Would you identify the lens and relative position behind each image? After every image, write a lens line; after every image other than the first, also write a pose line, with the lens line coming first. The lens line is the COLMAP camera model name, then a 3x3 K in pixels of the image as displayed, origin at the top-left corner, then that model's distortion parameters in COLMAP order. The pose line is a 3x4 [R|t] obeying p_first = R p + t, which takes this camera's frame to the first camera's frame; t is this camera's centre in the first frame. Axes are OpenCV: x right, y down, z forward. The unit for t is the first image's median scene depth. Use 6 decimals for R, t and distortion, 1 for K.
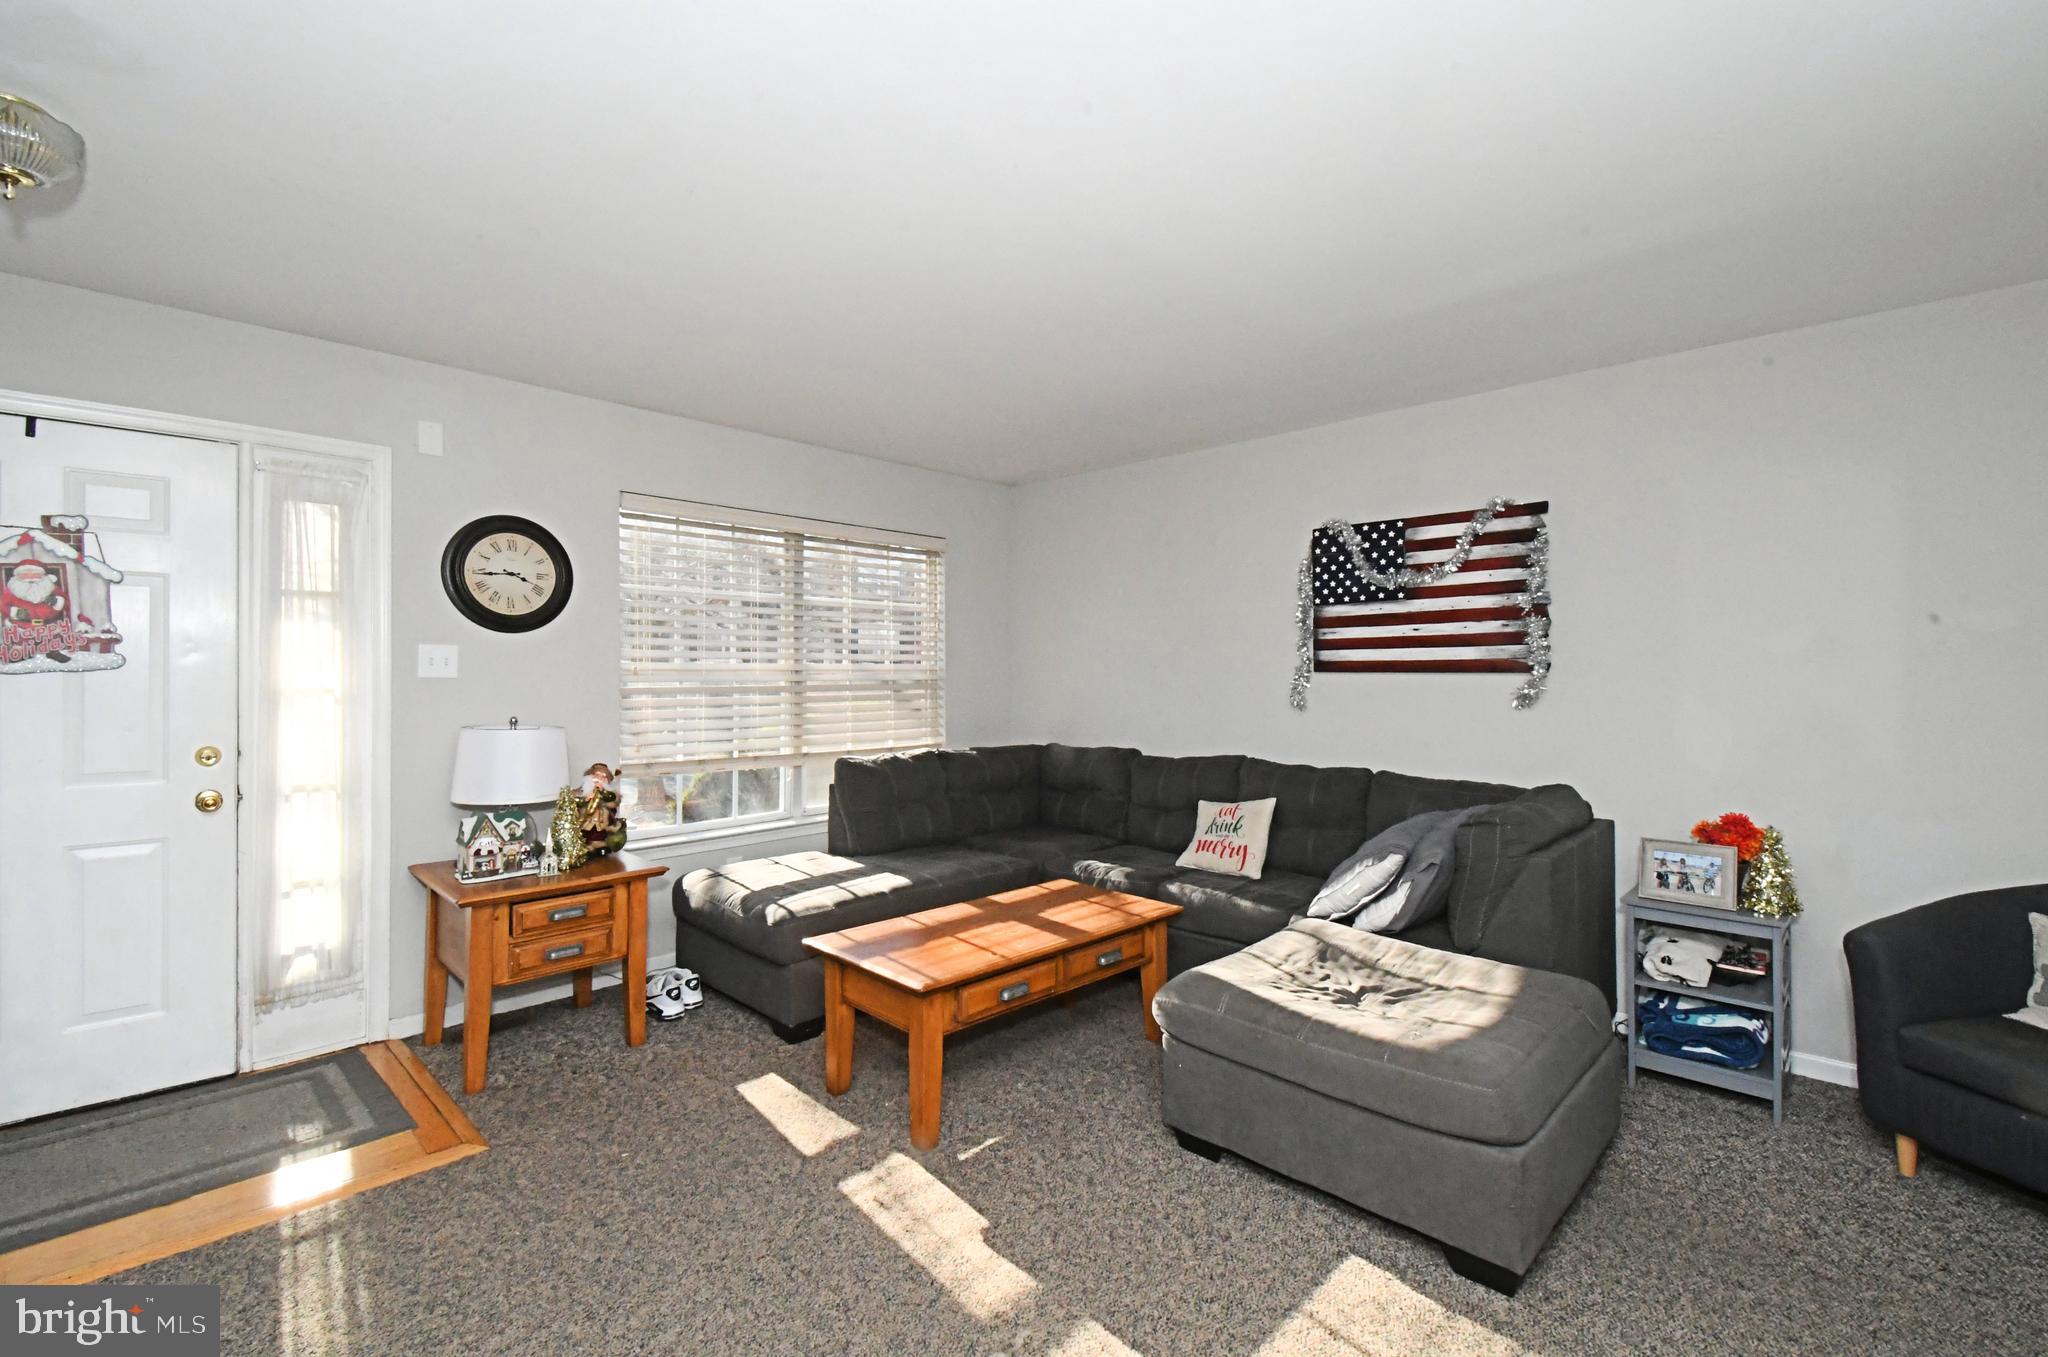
lens RADIAL K [[896.2, 0, 1015.3], [0, 896.2, 677.8], [0, 0, 1]] dist [0.033011, -0.011693]
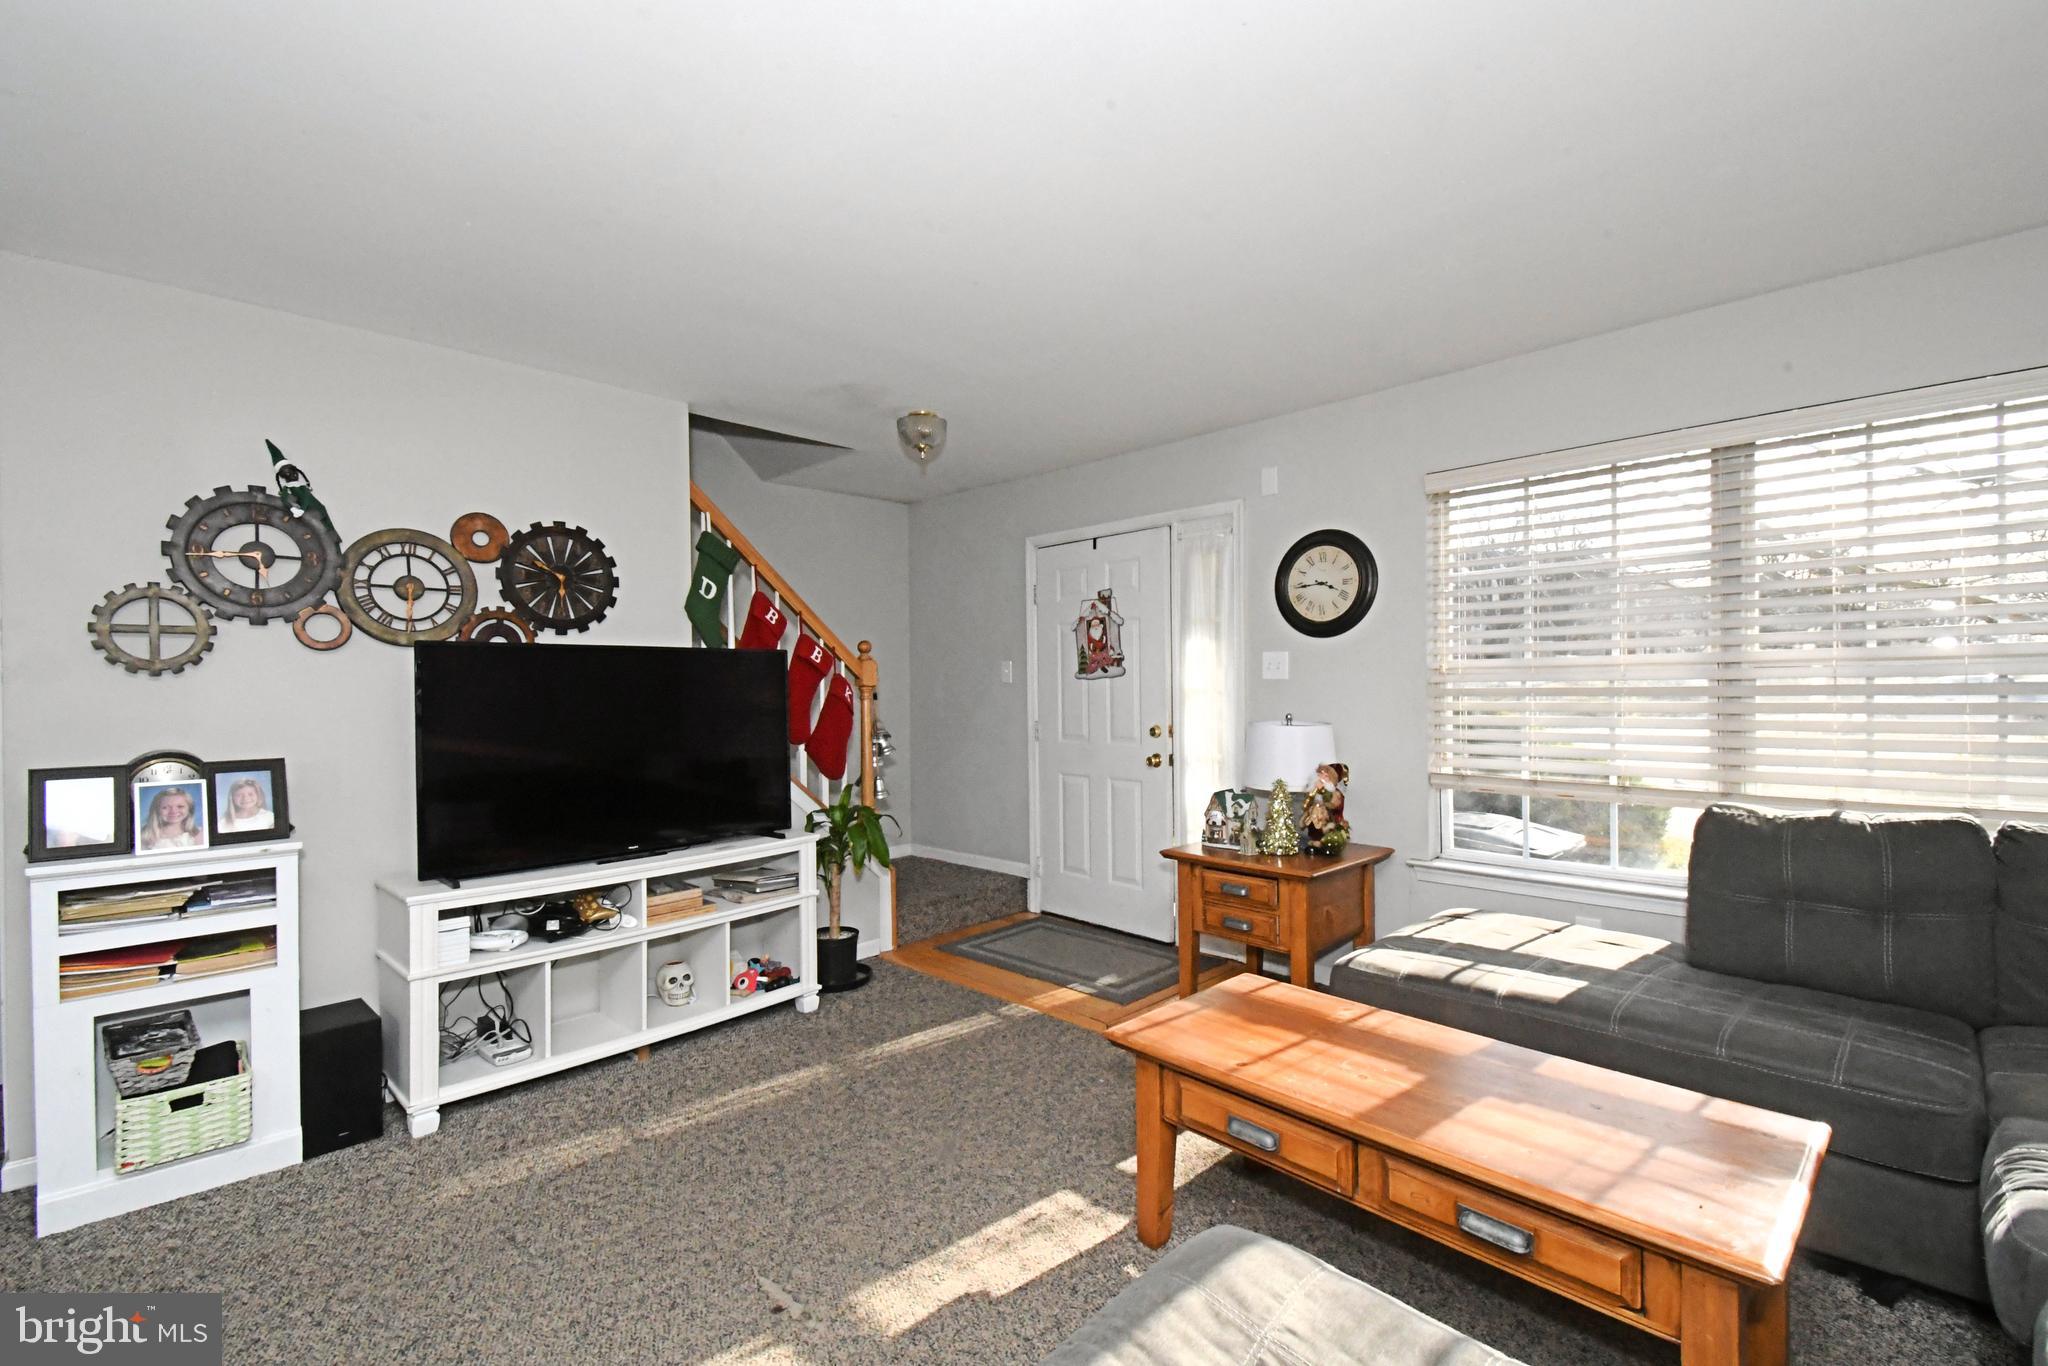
lens RADIAL K [[896.2, 0, 1014.9], [0, 896.2, 686.6], [0, 0, 1]] dist [0.033011, -0.011693]
pose [[-0.016394, -0.002565, -0.999862, 0.530557], [0.005219, 0.999983, -0.002651, 0.010323], [0.999852, -0.005261, -0.016380, 0.647123]]
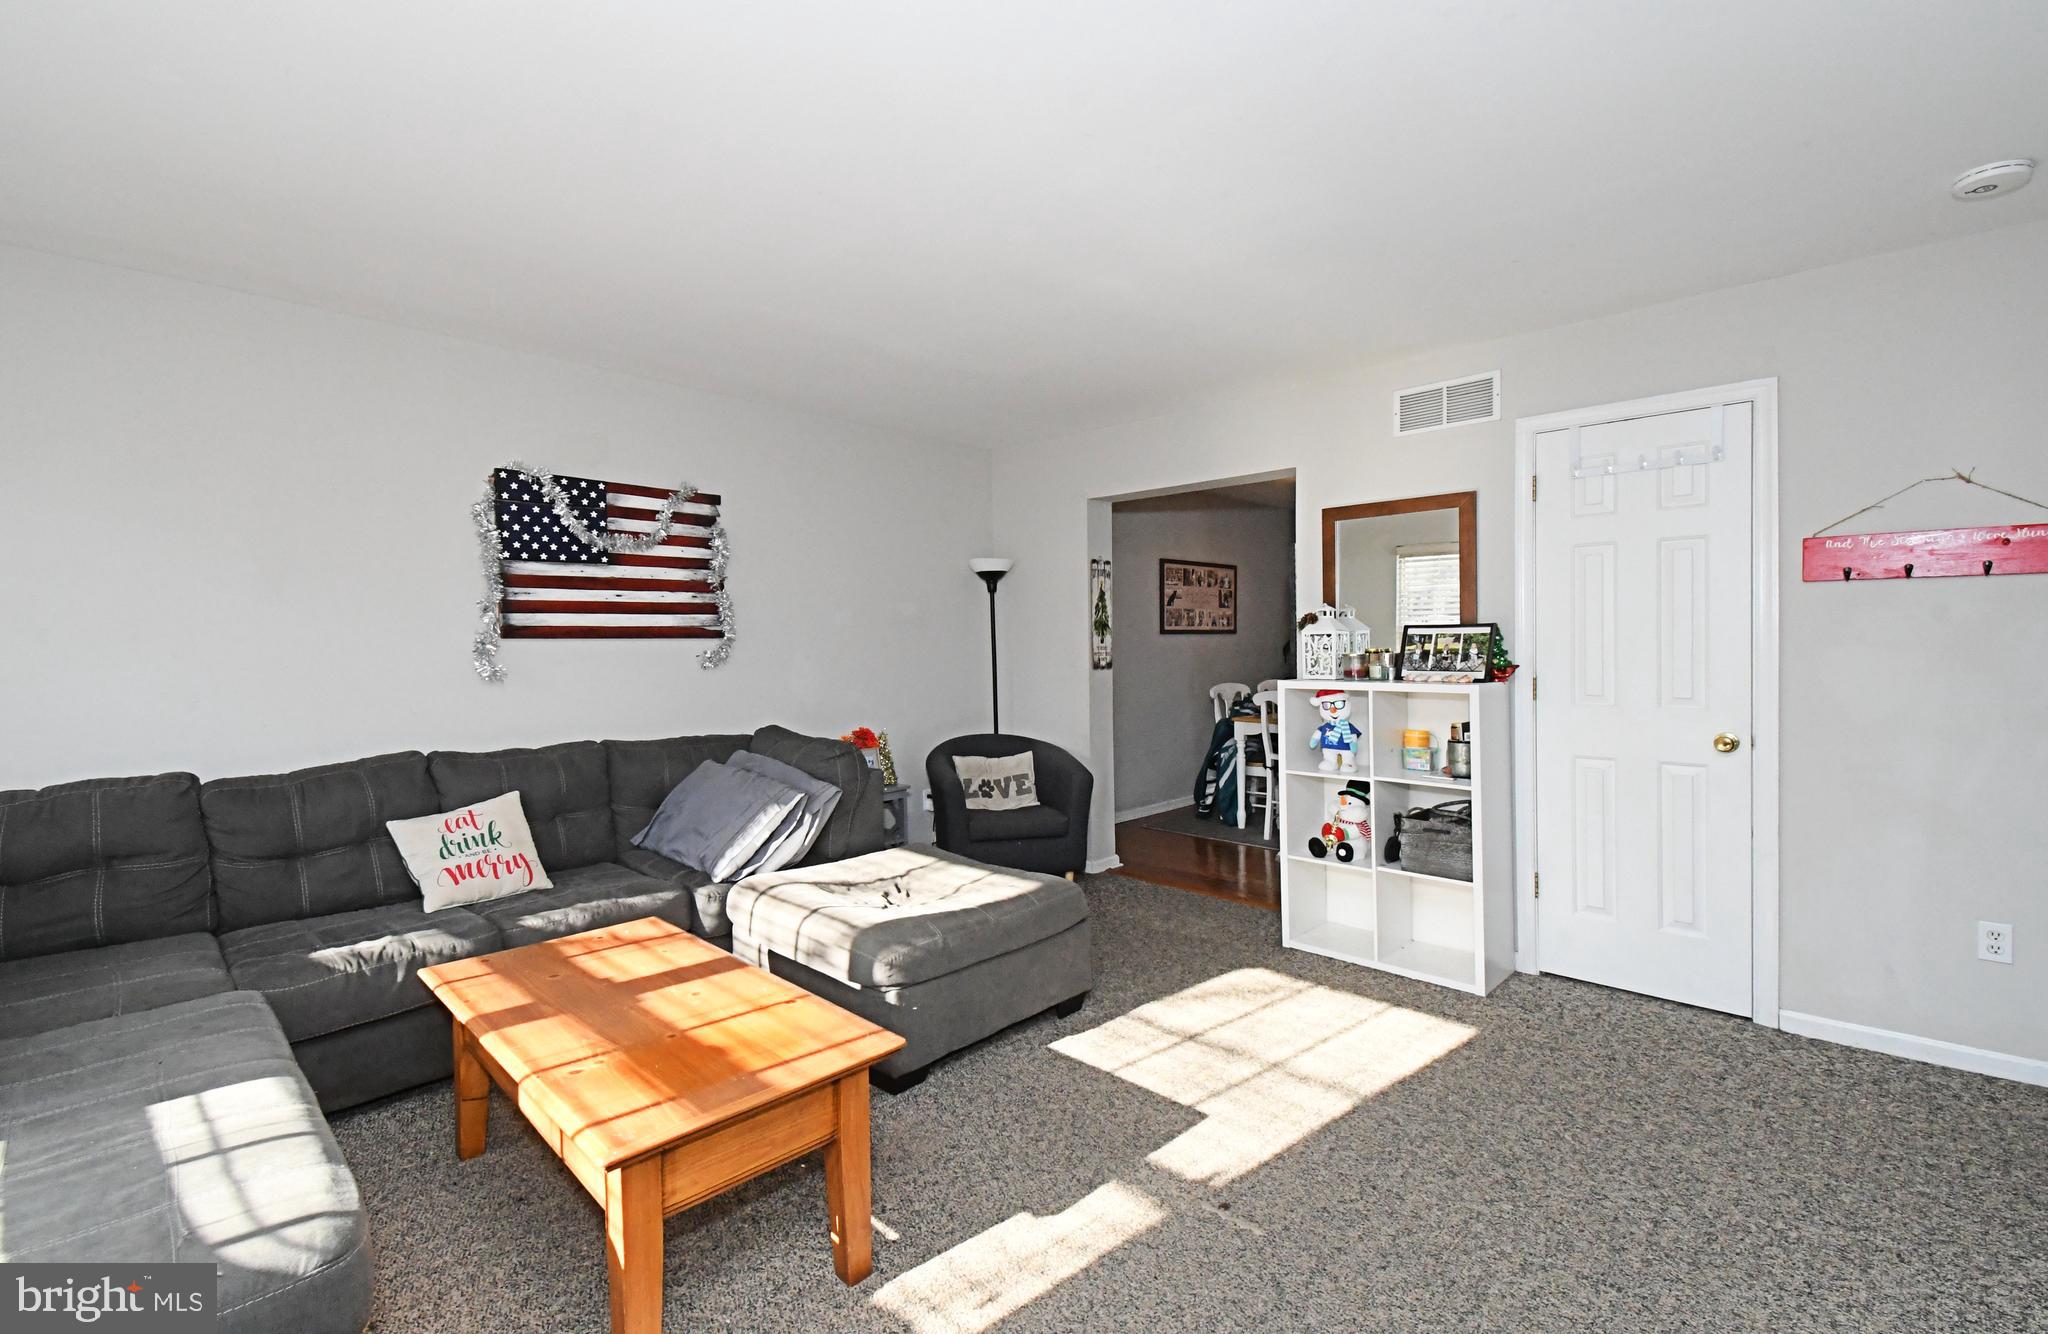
lens RADIAL K [[891.8, 0, 985.9], [0, 891.8, 657.4], [0, 0, 1]] dist [0.003863, -0.000113]
pose [[0.003073, -0.012956, 0.999911, -0.589908], [0.019421, 0.999728, 0.012894, 0.010930], [-0.999807, 0.019379, 0.003324, 0.641858]]
